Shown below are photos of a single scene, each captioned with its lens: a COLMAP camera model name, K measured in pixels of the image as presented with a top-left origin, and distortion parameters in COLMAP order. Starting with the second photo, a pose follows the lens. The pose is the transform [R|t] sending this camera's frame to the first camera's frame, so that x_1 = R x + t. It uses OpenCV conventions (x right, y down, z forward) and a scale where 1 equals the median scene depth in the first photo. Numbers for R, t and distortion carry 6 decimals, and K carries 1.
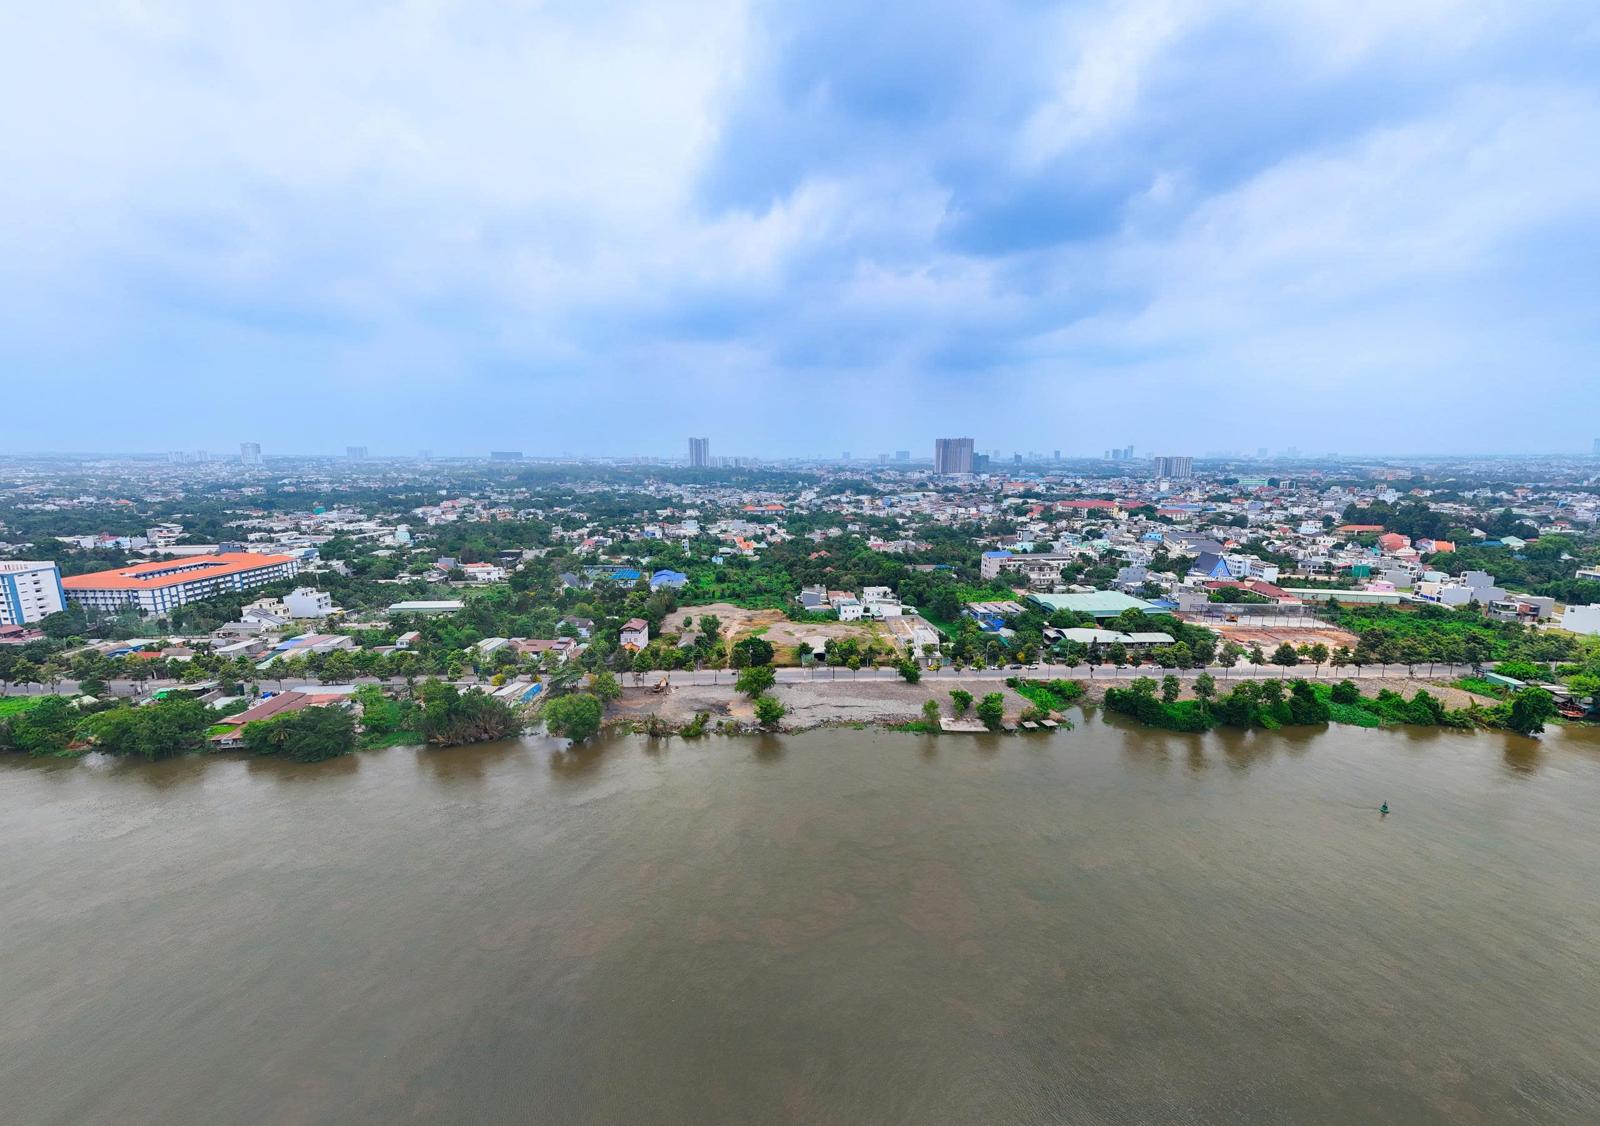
lens RADIAL K [[630.7, 0, 802.6], [0, 630.7, 579.2], [0, 0, 1]] dist [0.031789, -0.005003]
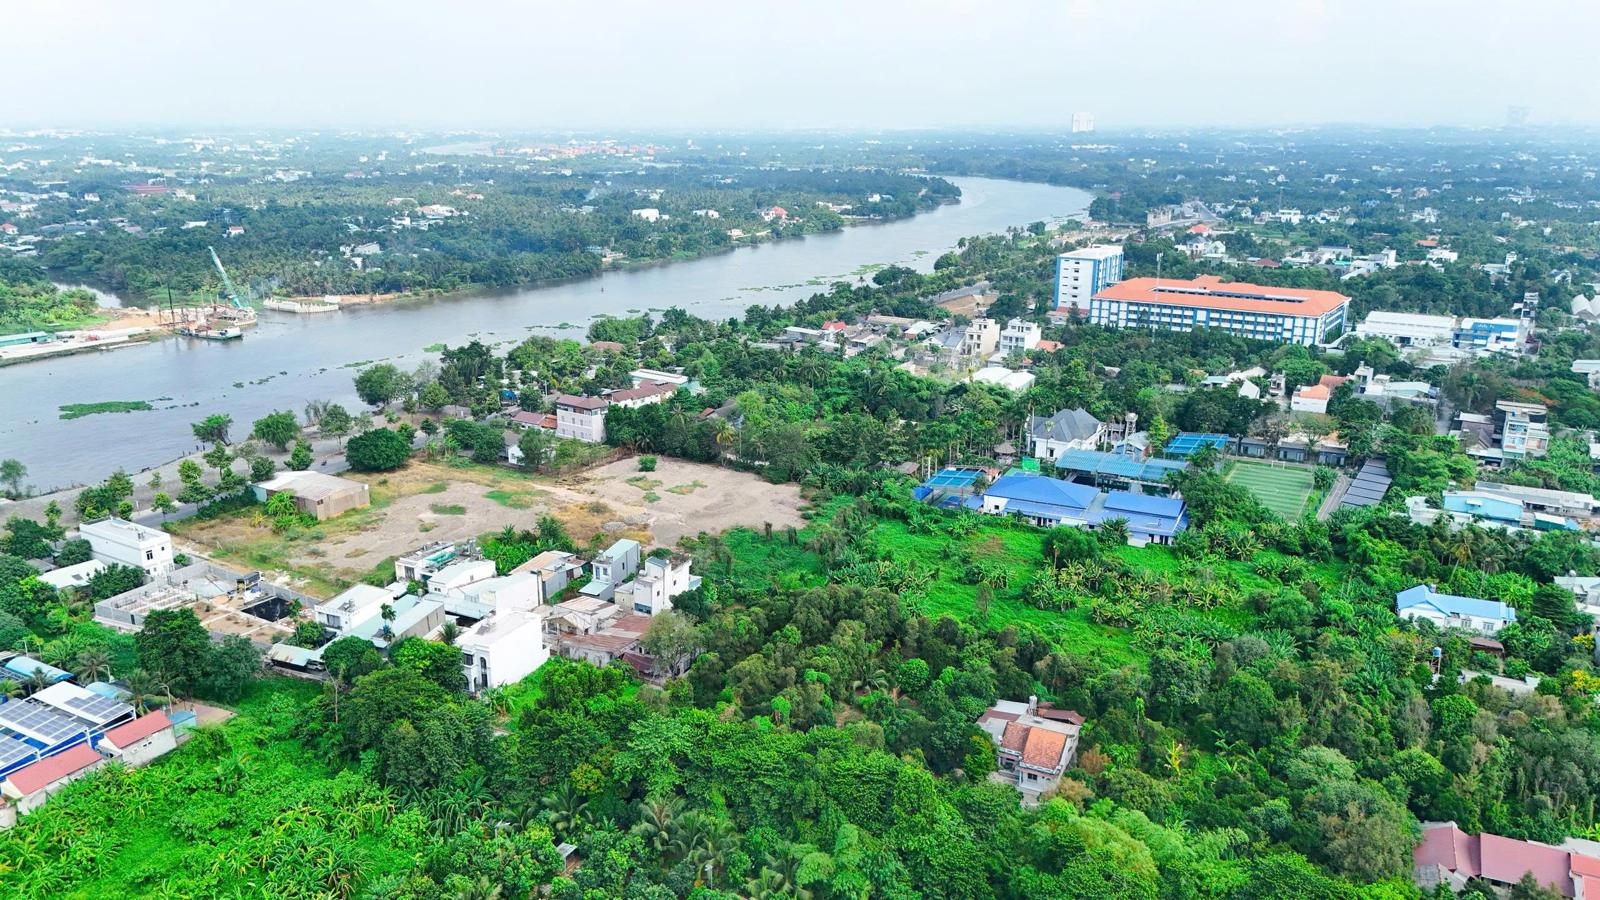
lens RADIAL K [[1184.9, 0, 800.0], [0, 1184.9, 450.0], [0, 0, 1]] dist [0.067937, -0.057161]
pose [[-0.555524, 0.219822, -0.801918, 0.492191], [-0.166239, 0.915589, 0.366143, -0.300039], [0.814713, 0.336711, -0.472089, 1.437086]]
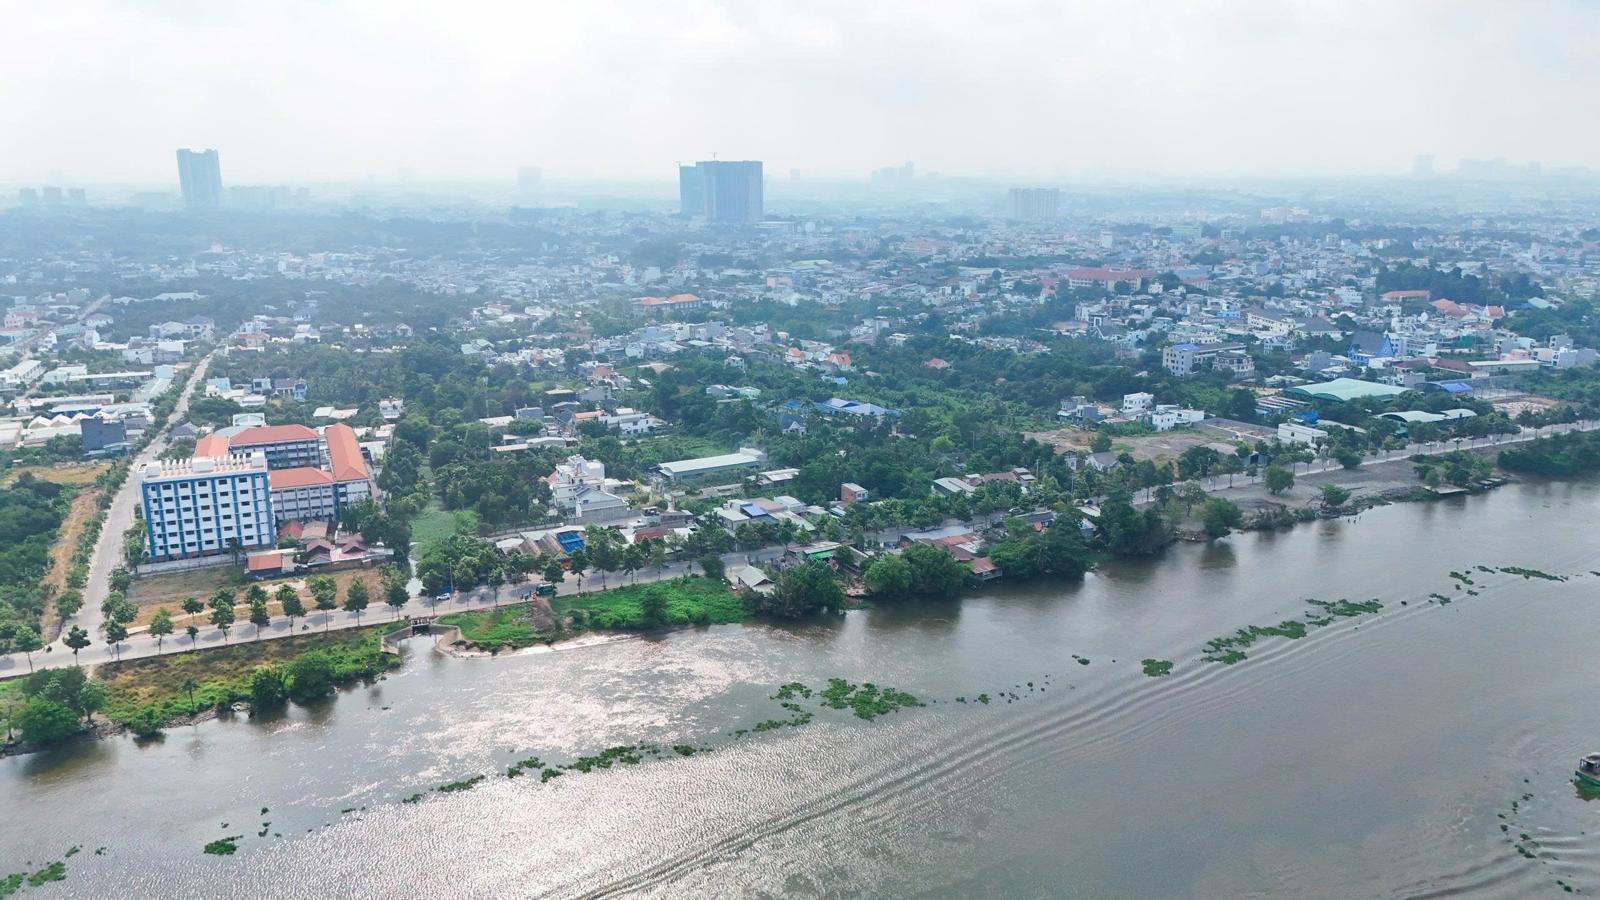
lens RADIAL K [[1184.9, 0, 800.0], [0, 1184.9, 450.0], [0, 0, 1]] dist [0.067937, -0.057161]
pose [[0.909765, -0.099407, 0.403045, -1.089687], [0.083320, 0.994874, 0.057303, -0.049515], [-0.406675, -0.018550, 0.913384, -0.369685]]
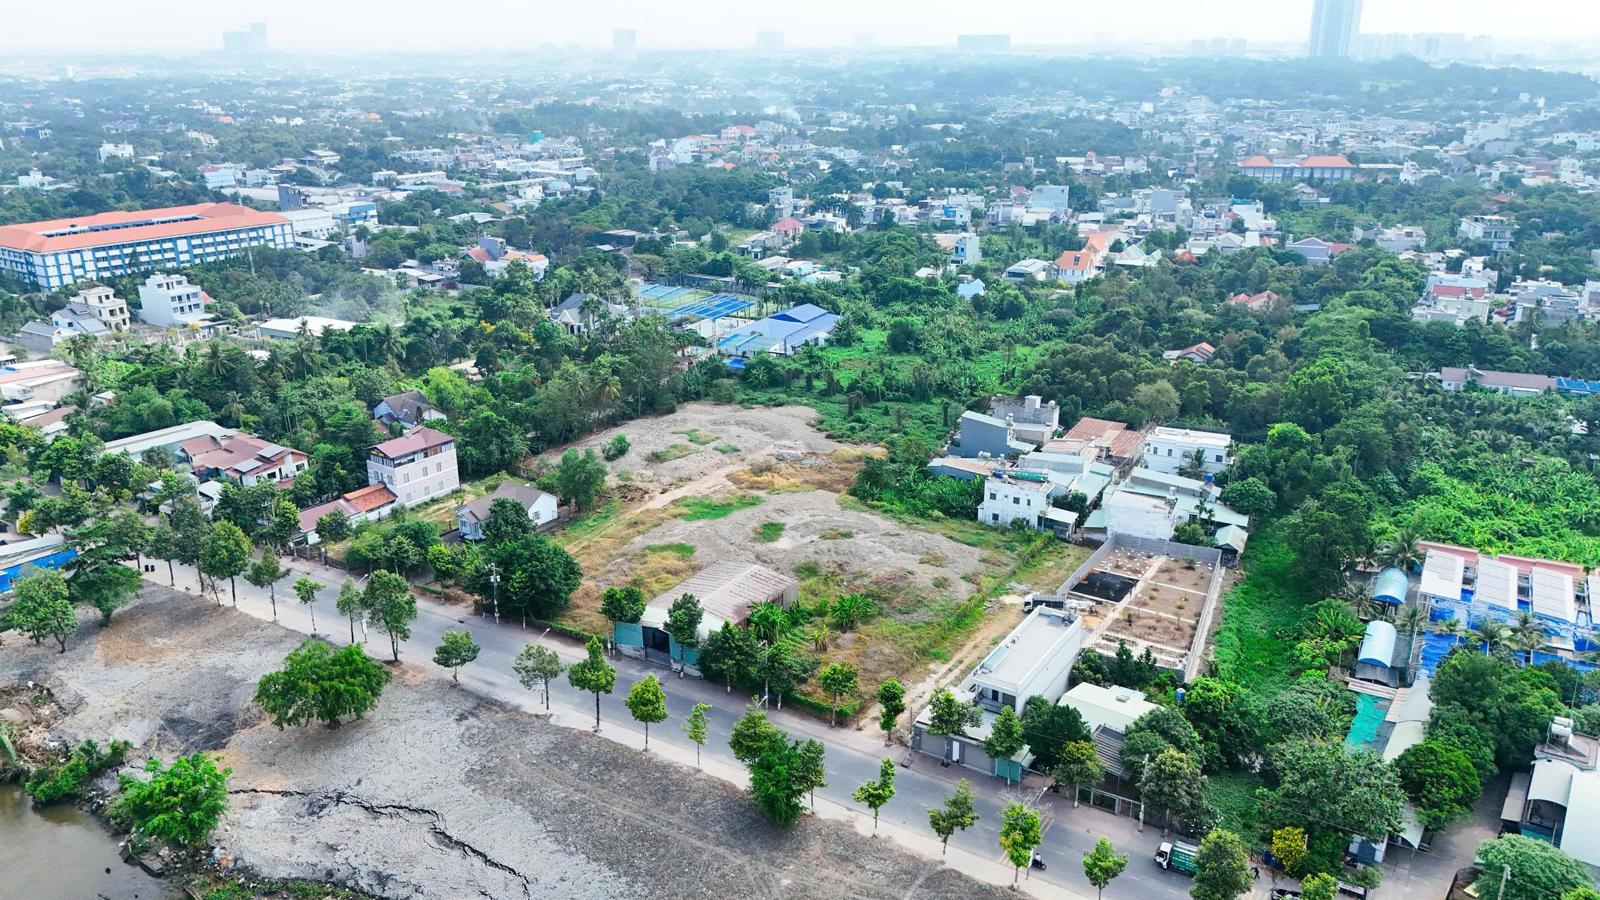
lens RADIAL K [[1184.9, 0, 800.0], [0, 1184.9, 450.0], [0, 0, 1]] dist [0.067937, -0.057161]
pose [[0.822255, 0.175374, -0.541425, 0.311703], [-0.099179, 0.980936, 0.167116, -0.067691], [0.560411, -0.083714, 0.823973, 0.390698]]
